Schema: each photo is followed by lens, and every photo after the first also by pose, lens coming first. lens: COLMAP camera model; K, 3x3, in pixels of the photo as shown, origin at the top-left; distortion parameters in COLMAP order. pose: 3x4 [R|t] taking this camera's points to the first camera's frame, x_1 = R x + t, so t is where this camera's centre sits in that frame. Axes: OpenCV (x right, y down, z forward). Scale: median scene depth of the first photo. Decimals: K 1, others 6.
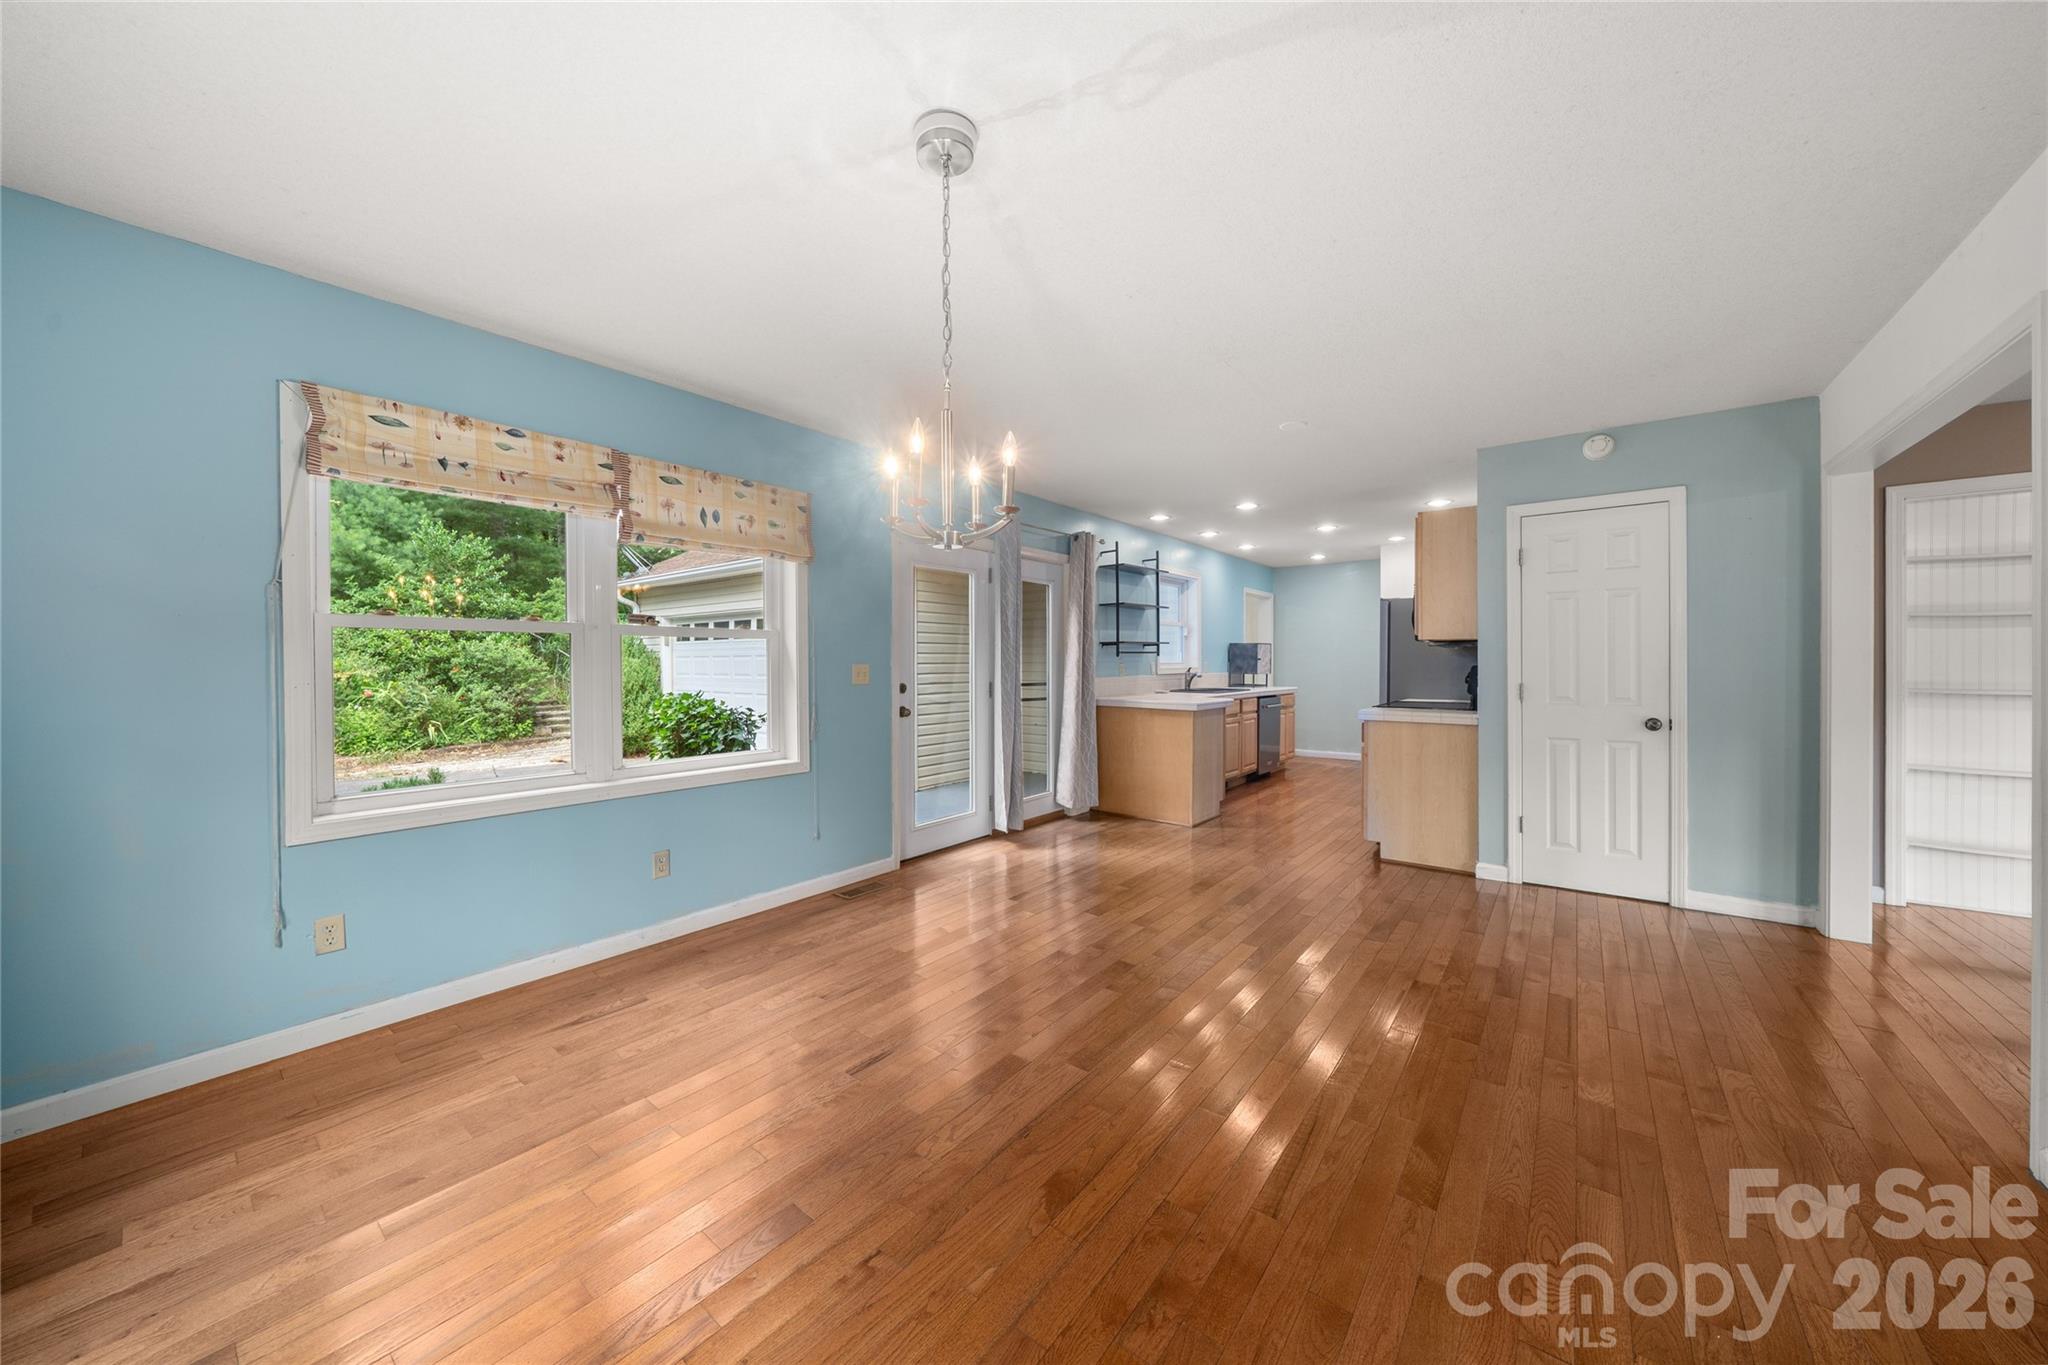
lens RADIAL K [[712.9, 0, 1027.2], [0, 712.9, 667.9], [0, 0, 1]] dist [-0.007886, -0.000004]
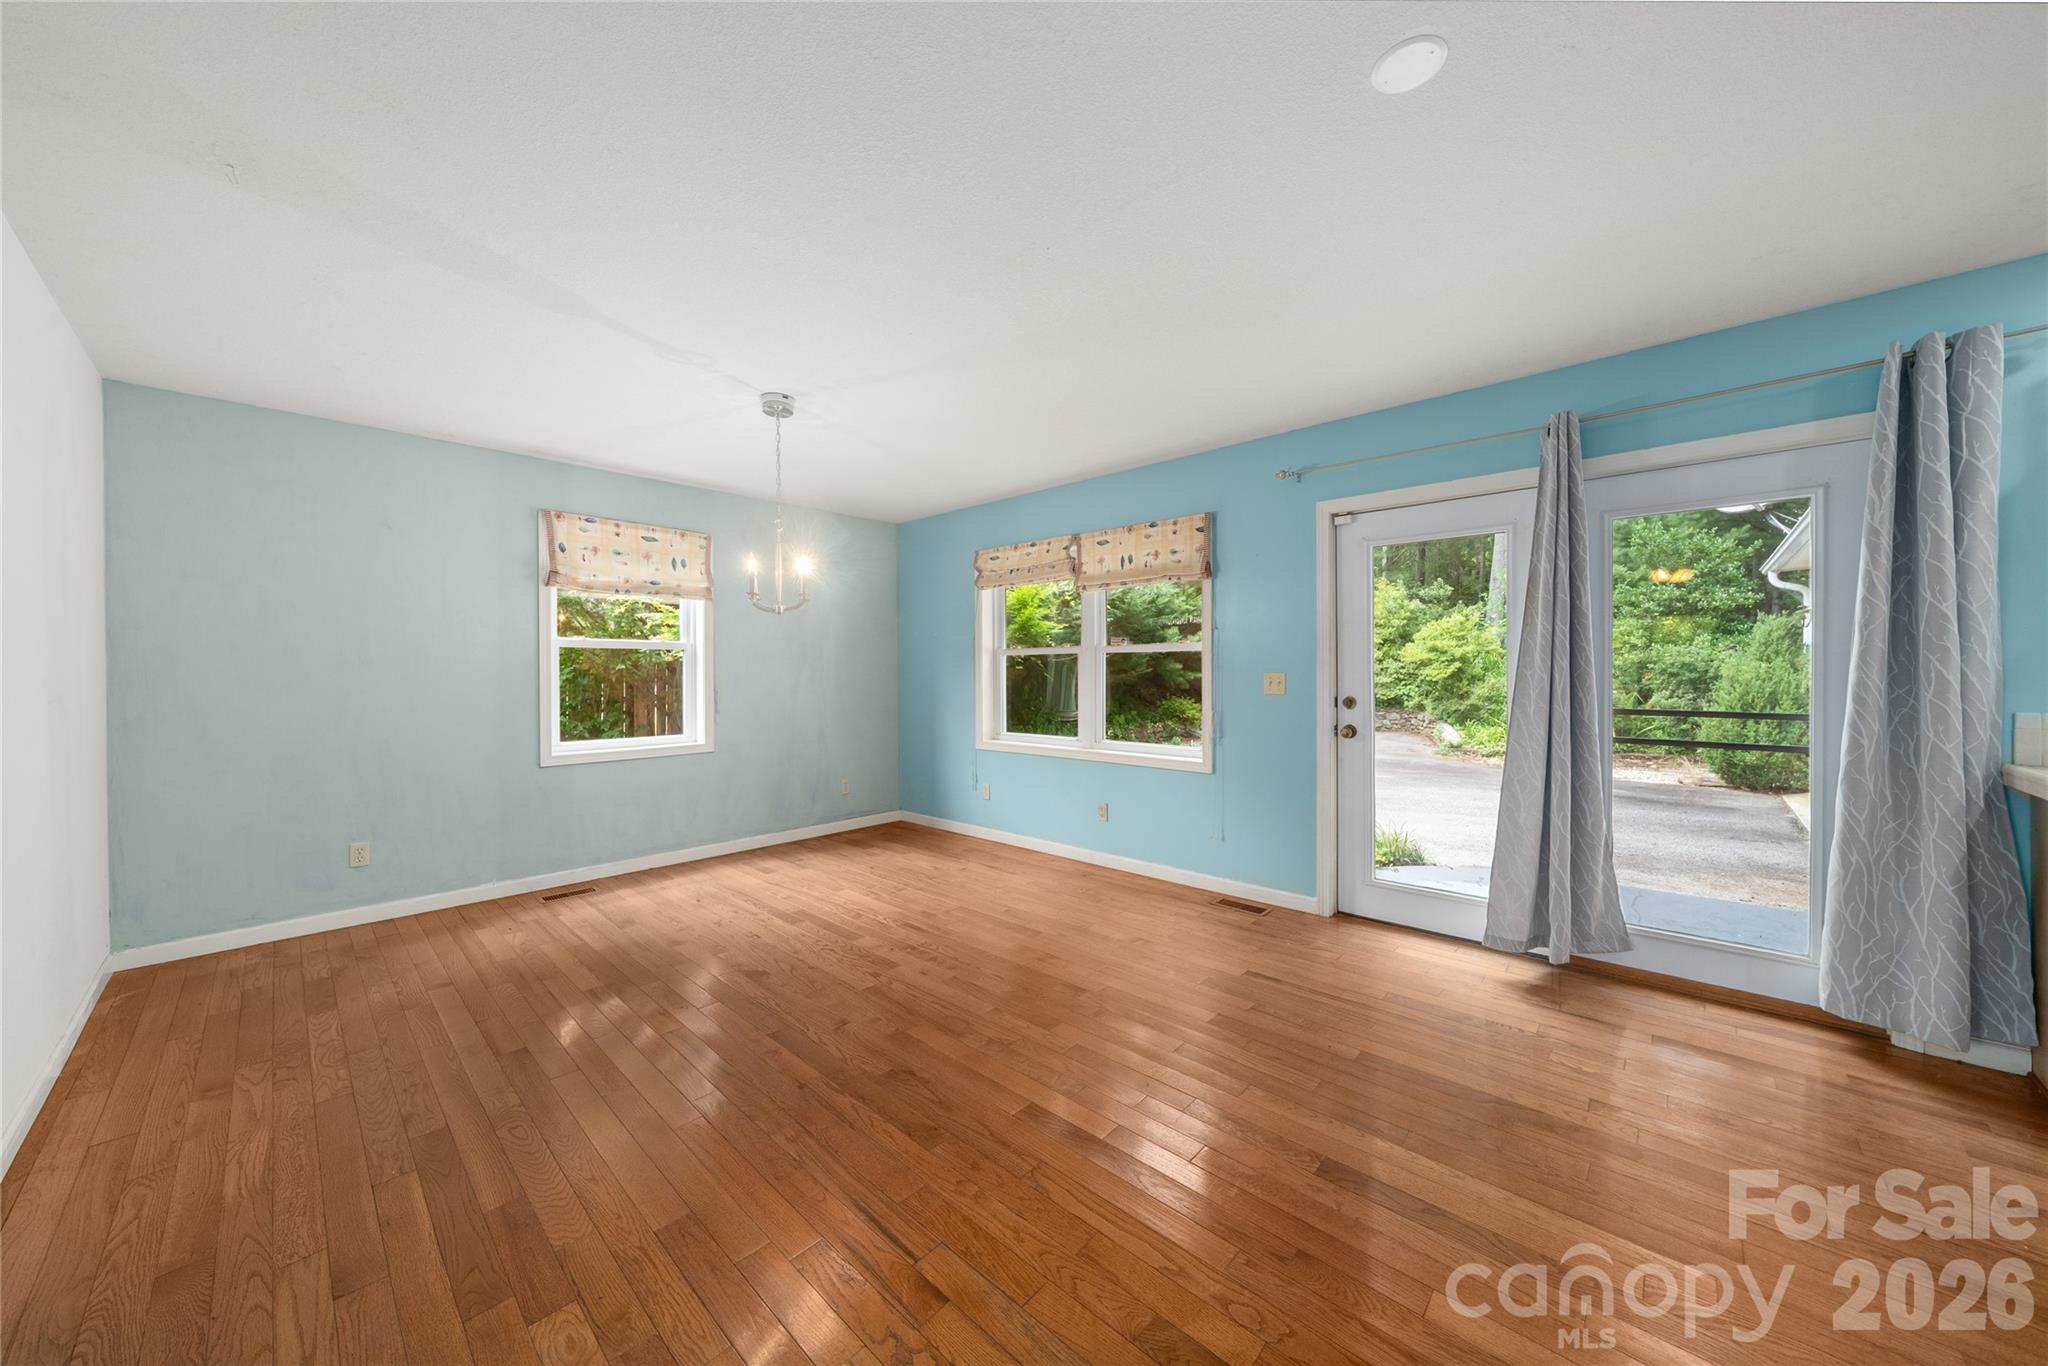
lens RADIAL K [[712.9, 0, 1025.8], [0, 712.9, 676.1], [0, 0, 1]] dist [-0.007886, -0.000004]
pose [[-0.097772, 0.014436, -0.995104, 0.868288], [0.000259, 0.999895, 0.014480, -0.017433], [0.995209, 0.001158, -0.097765, 0.921194]]
